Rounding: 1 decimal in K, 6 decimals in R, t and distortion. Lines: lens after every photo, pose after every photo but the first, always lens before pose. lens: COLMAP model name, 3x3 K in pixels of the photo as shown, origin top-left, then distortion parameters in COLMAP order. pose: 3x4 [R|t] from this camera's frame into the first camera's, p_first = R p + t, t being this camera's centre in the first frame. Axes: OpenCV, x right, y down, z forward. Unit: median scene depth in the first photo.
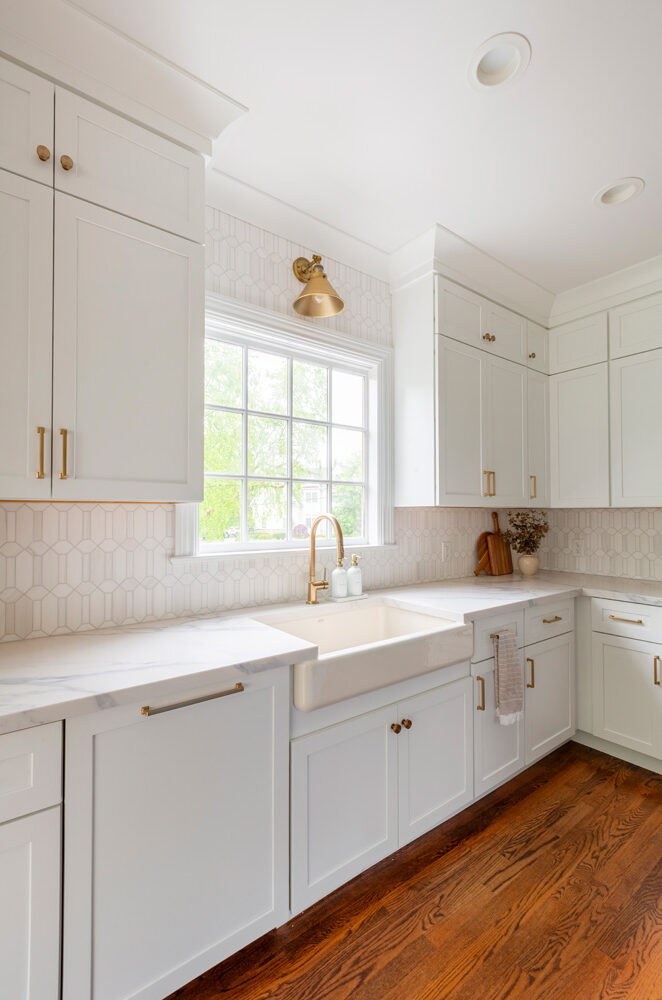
lens RADIAL K [[449.8, 0, 323.3], [0, 449.8, 506.8], [0, 0, 1]] dist [0.003564, 0.000352]
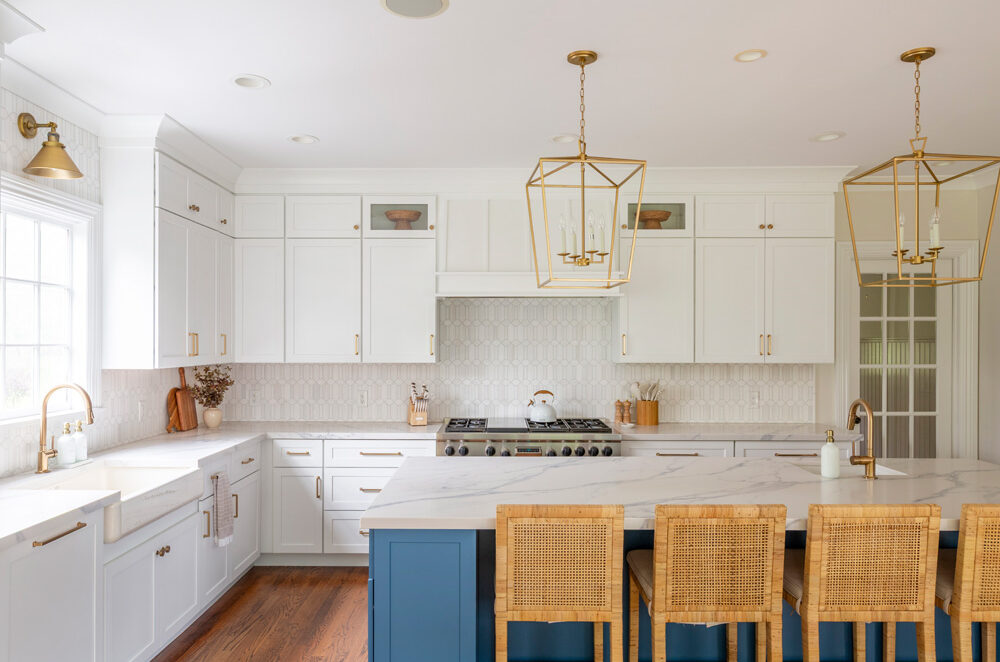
lens RADIAL K [[712.3, 0, 494.0], [0, 712.3, 338.2], [0, 0, 1]] dist [0.000076, 0.004184]
pose [[0.602740, 0.005459, 0.797919, -0.636174], [-0.014253, 0.999891, 0.003926, -0.095336], [-0.797810, -0.013739, 0.602752, -0.684947]]
